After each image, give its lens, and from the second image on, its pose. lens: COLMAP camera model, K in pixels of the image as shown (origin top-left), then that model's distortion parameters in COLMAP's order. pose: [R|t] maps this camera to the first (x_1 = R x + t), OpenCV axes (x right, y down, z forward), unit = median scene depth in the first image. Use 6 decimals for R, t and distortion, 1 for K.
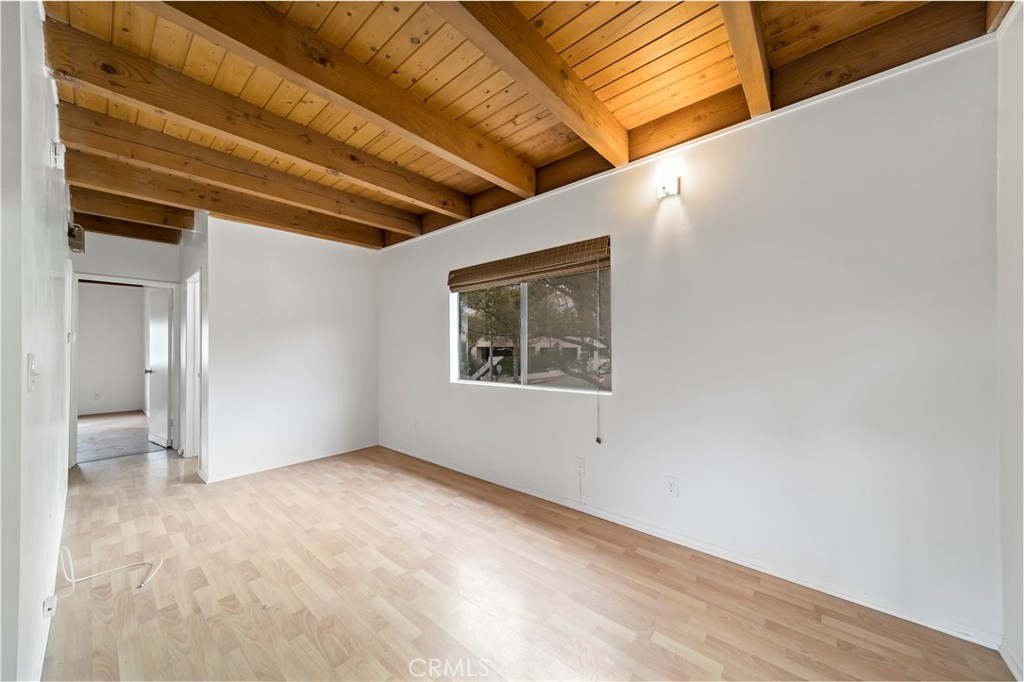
lens RADIAL K [[361.6, 0, 511.1], [0, 361.6, 345.7], [0, 0, 1]] dist [0.001560, -0.002074]
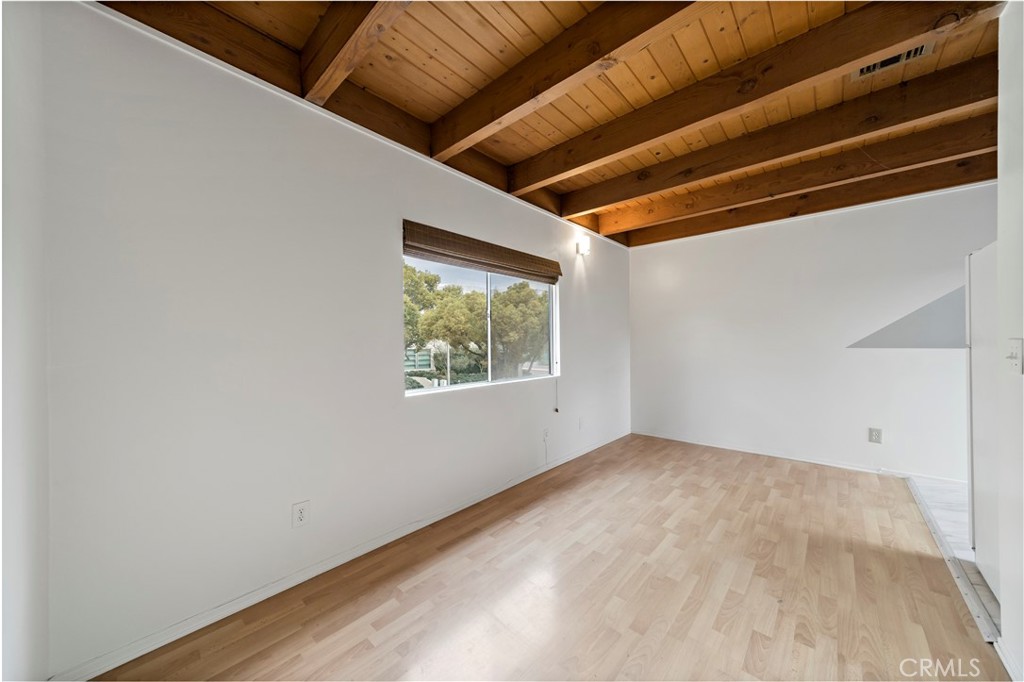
lens RADIAL K [[361.6, 0, 511.1], [0, 361.6, 345.7], [0, 0, 1]] dist [0.001560, -0.002074]
pose [[0.022418, -0.000288, 0.999749, -1.300378], [0.005337, 0.999986, 0.000169, 0.022442], [-0.999734, 0.005332, 0.022419, 1.320412]]
